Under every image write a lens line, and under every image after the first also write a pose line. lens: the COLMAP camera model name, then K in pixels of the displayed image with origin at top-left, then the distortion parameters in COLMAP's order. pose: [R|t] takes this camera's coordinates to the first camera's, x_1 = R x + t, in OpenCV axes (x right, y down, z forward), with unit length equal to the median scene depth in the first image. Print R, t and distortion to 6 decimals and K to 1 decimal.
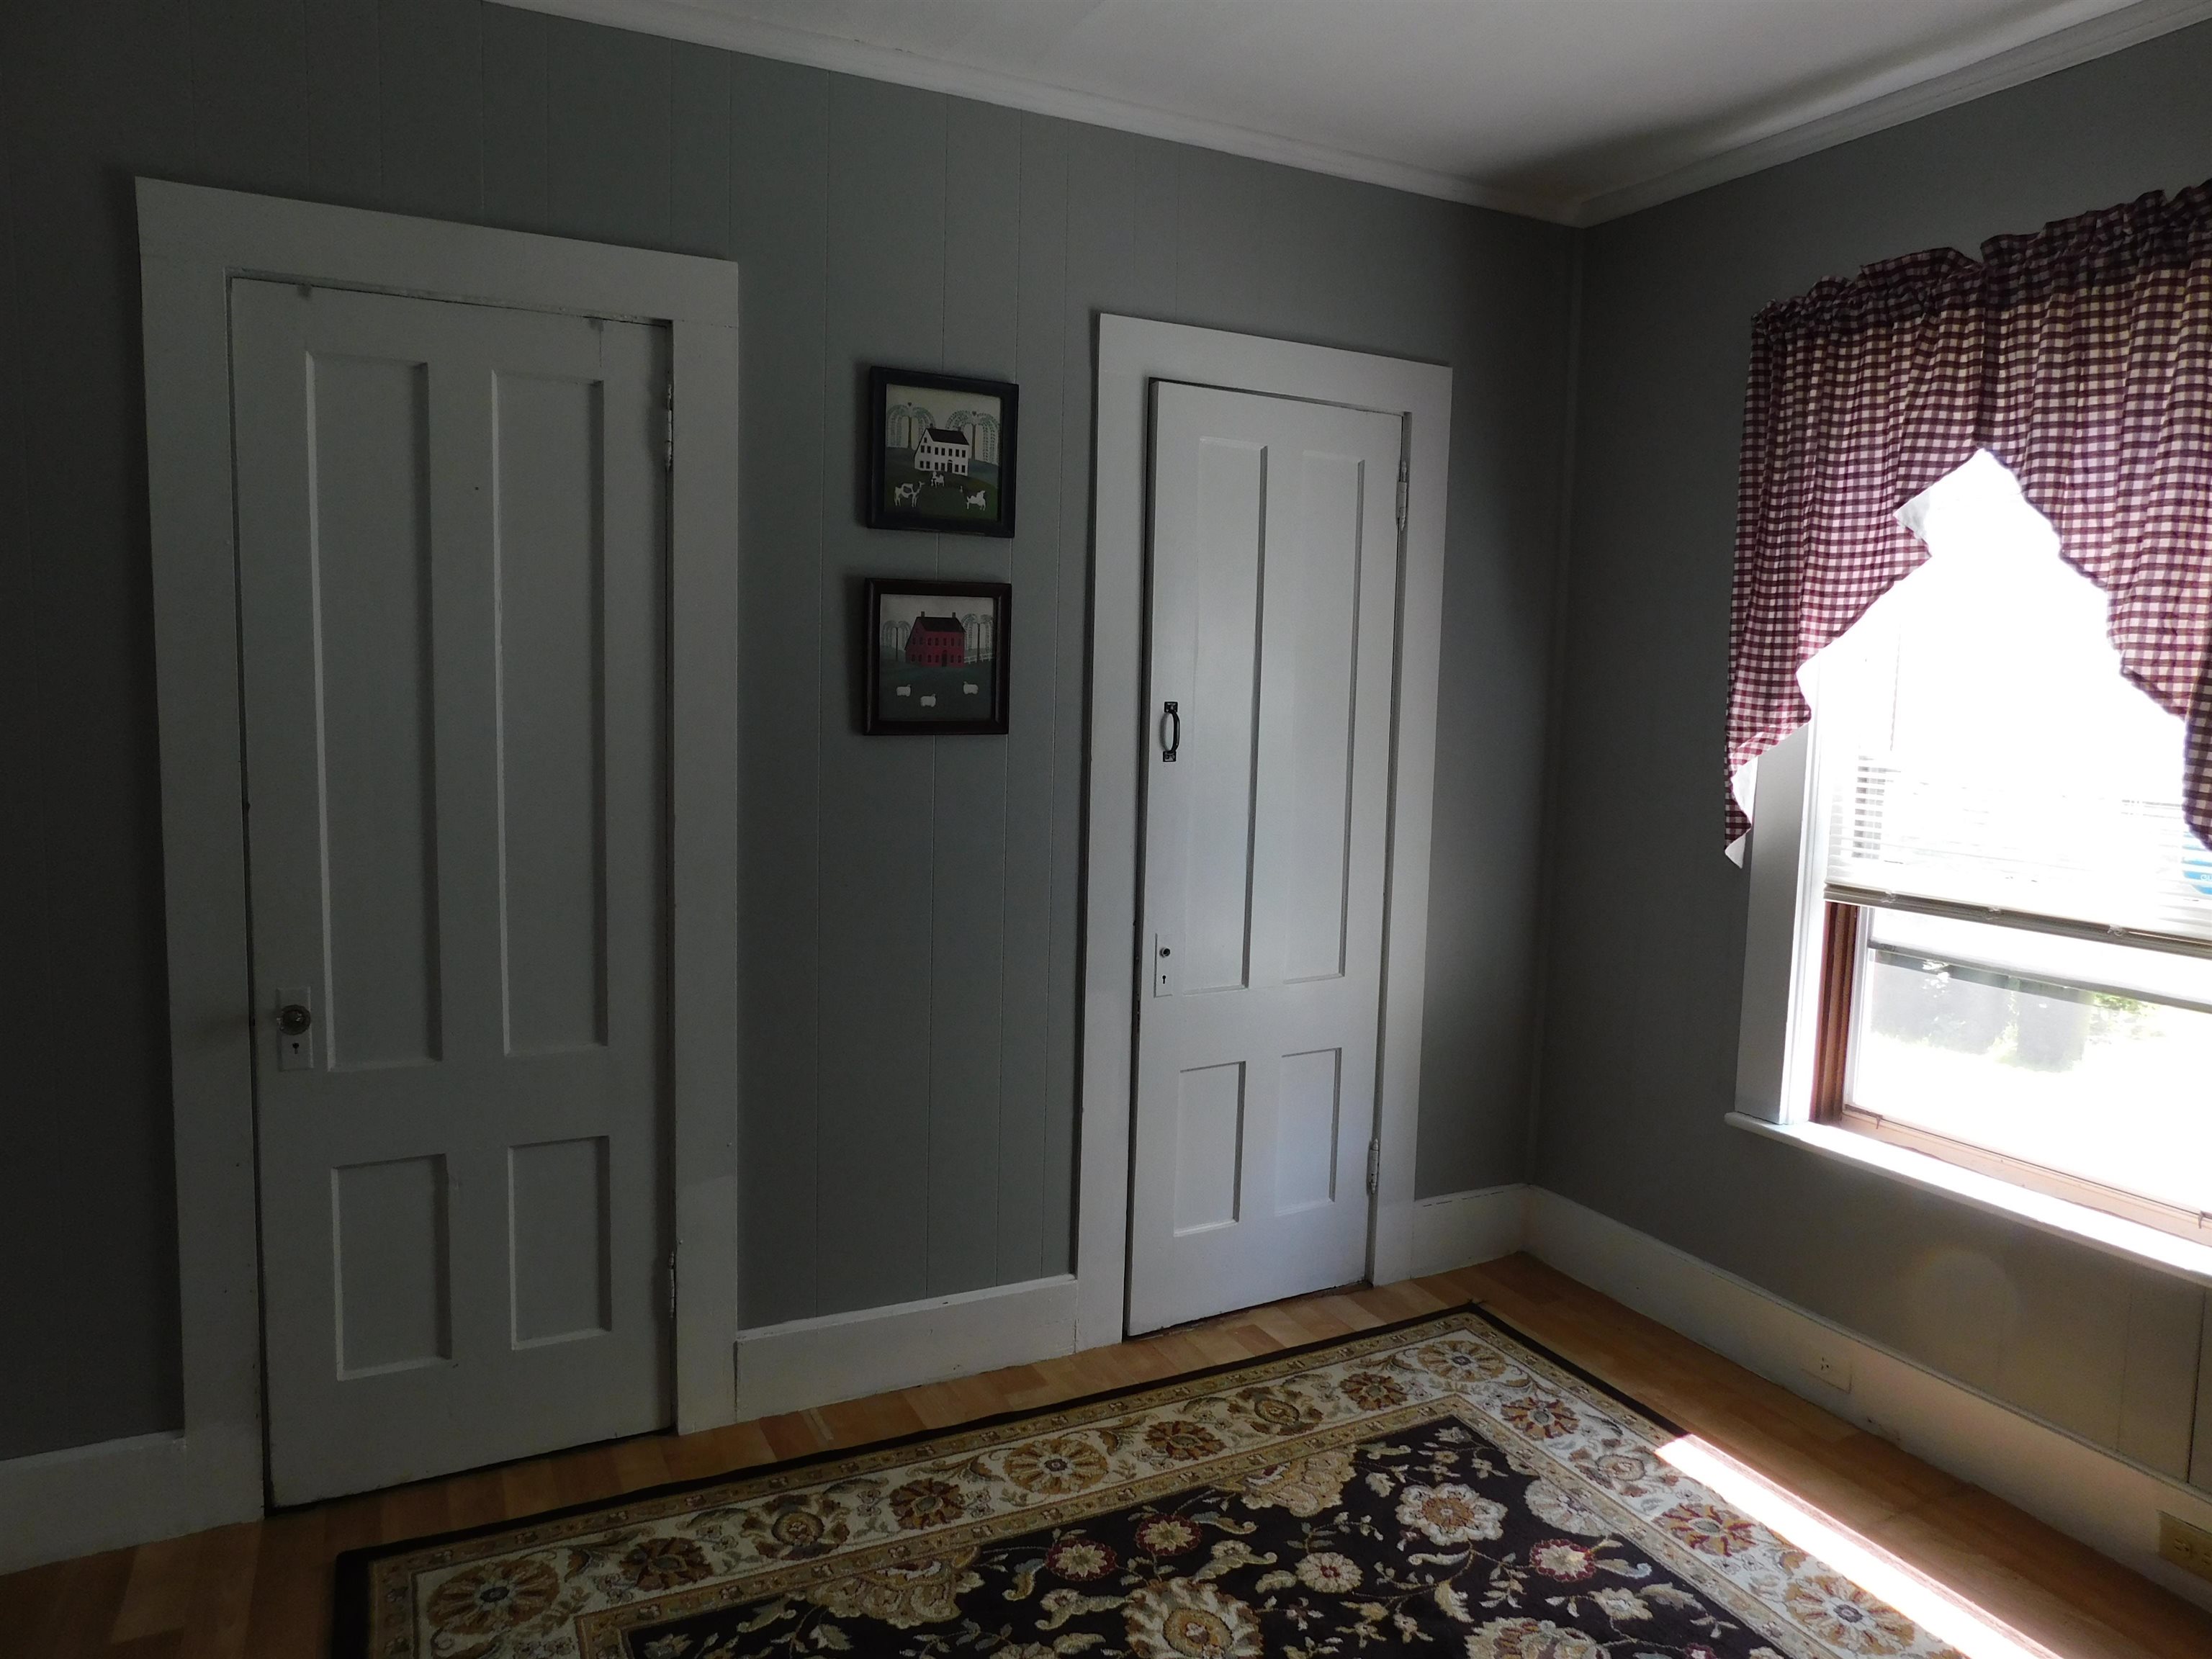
lens RADIAL K [[1459.8, 0, 1110.2], [0, 1459.8, 826.9], [0, 0, 1]] dist [-0.071663, 0.056488]
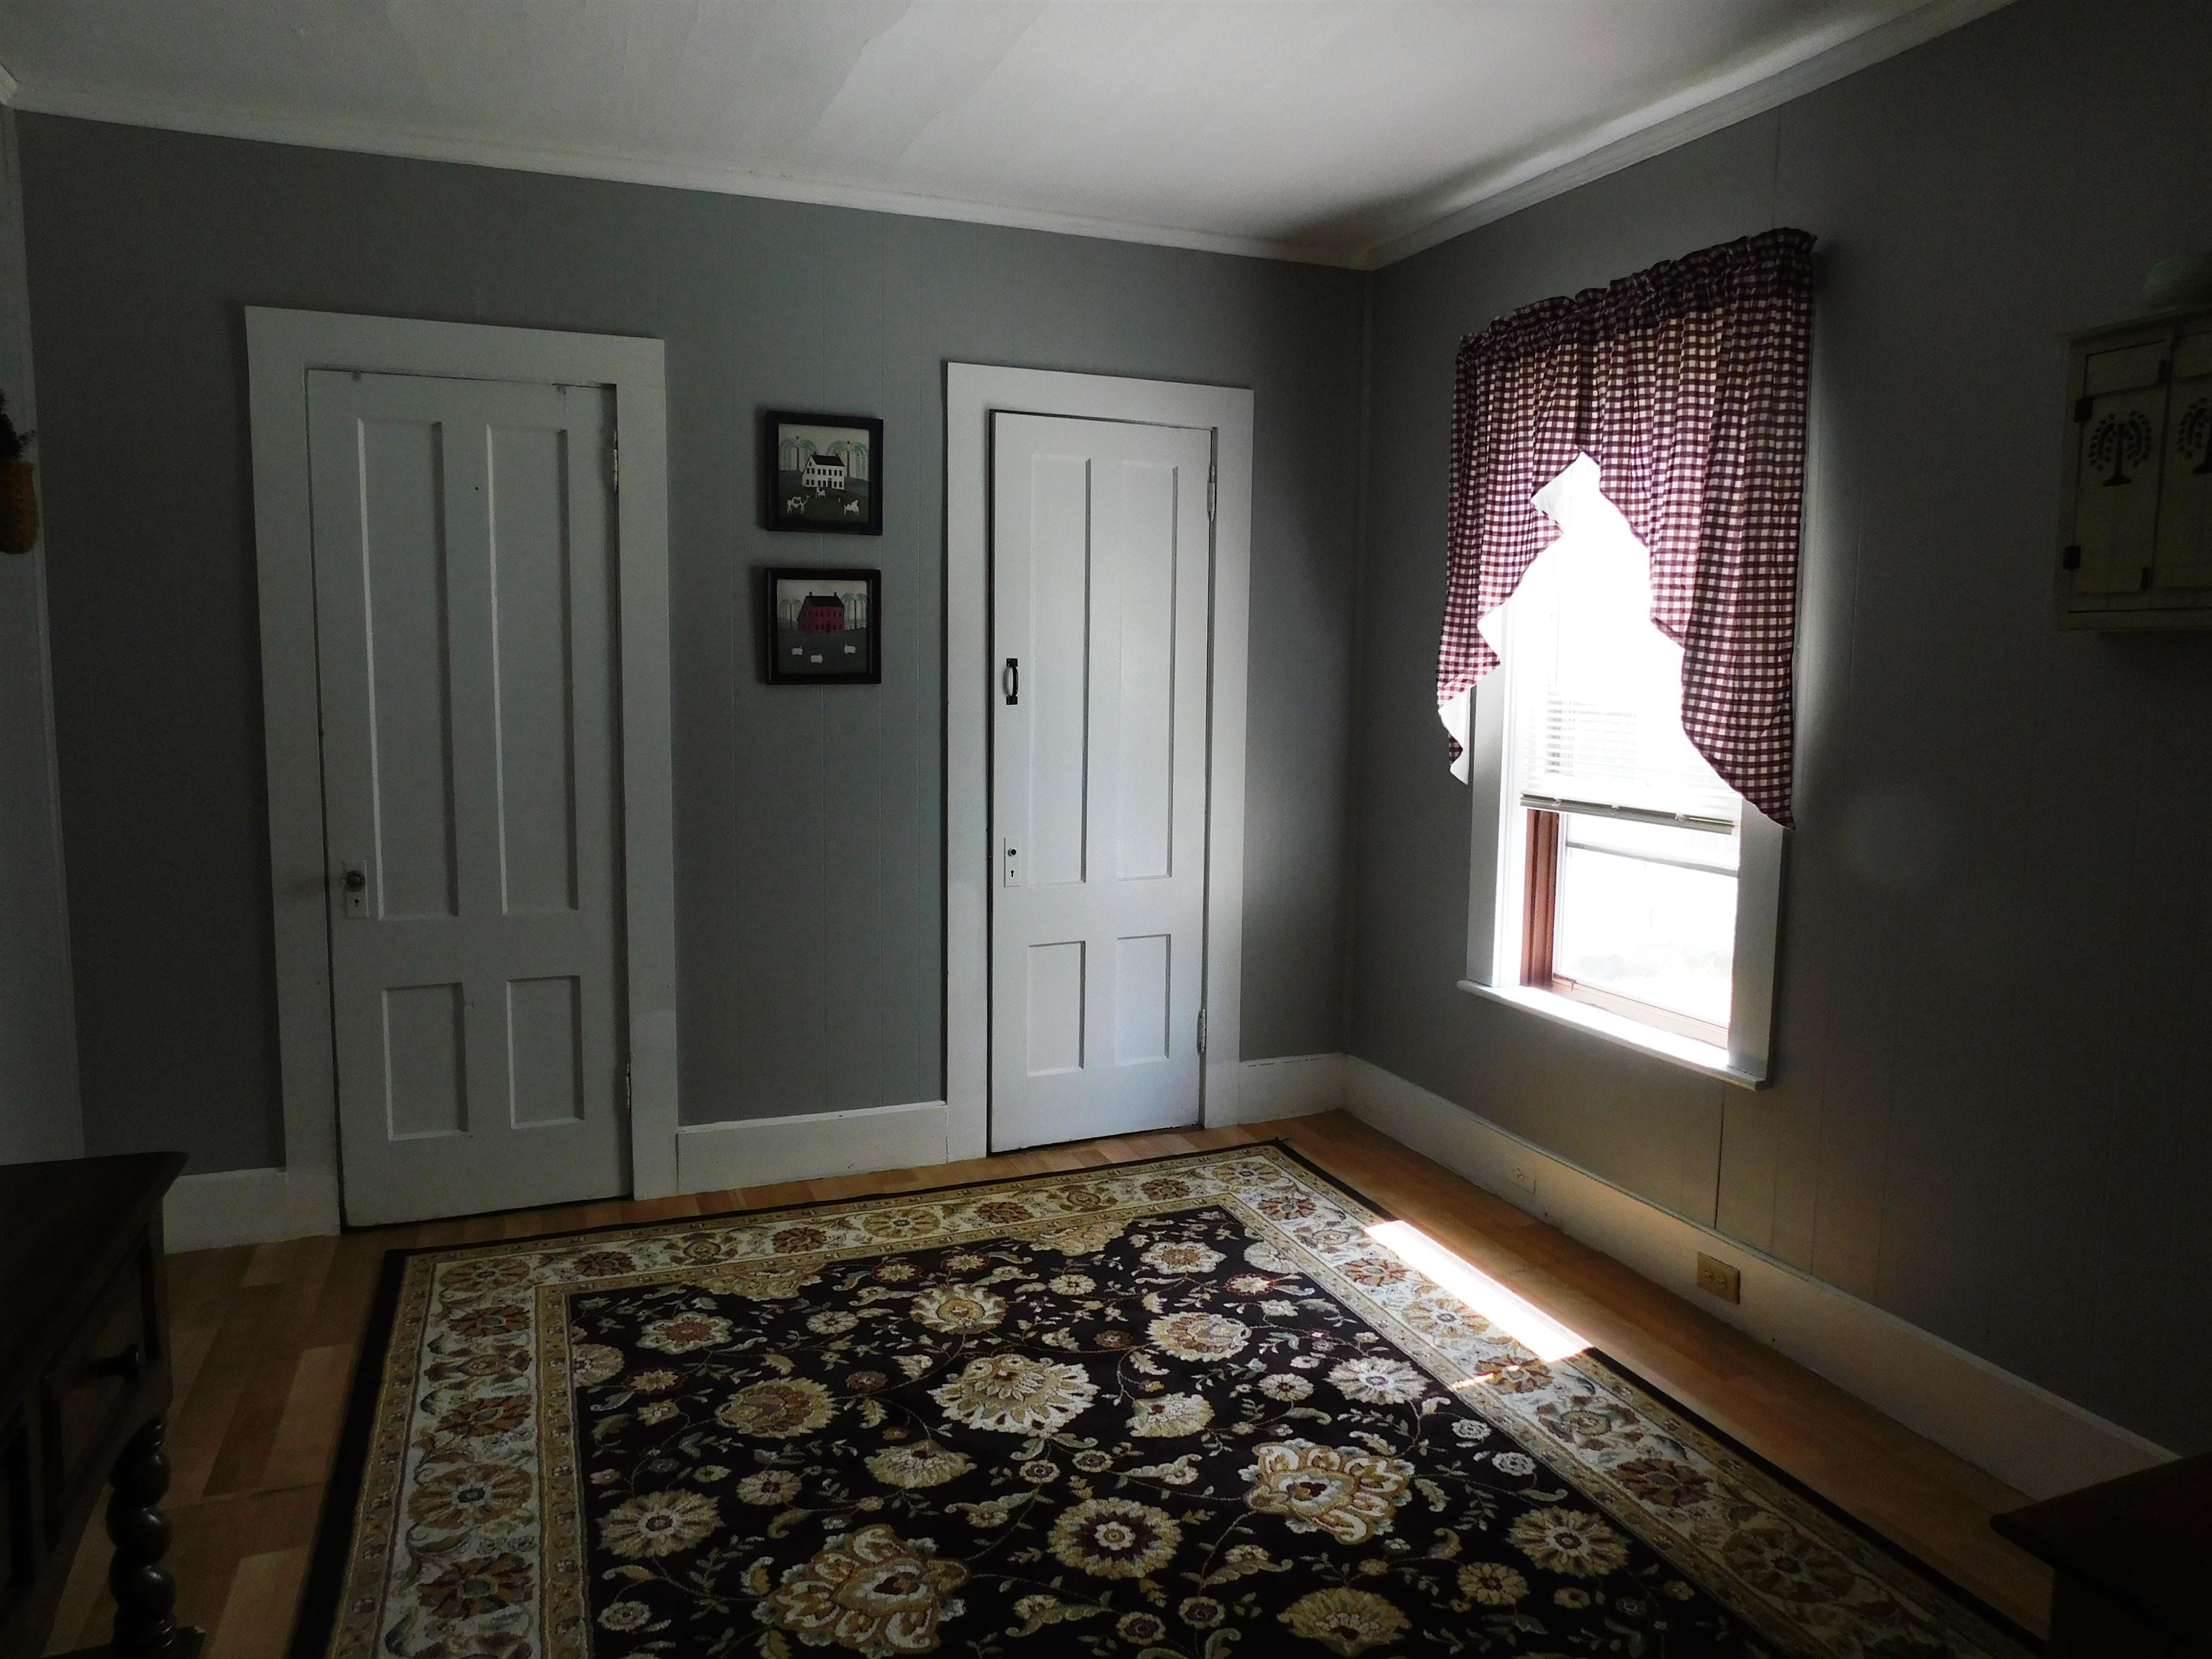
lens RADIAL K [[1459.8, 0, 1110.7], [0, 1459.8, 828.2], [0, 0, 1]] dist [-0.071663, 0.056488]
pose [[0.996713, -0.004307, -0.080898, 0.268762], [0.004985, 0.999954, 0.008188, 0.063687], [0.080859, -0.008564, 0.996689, -0.332462]]
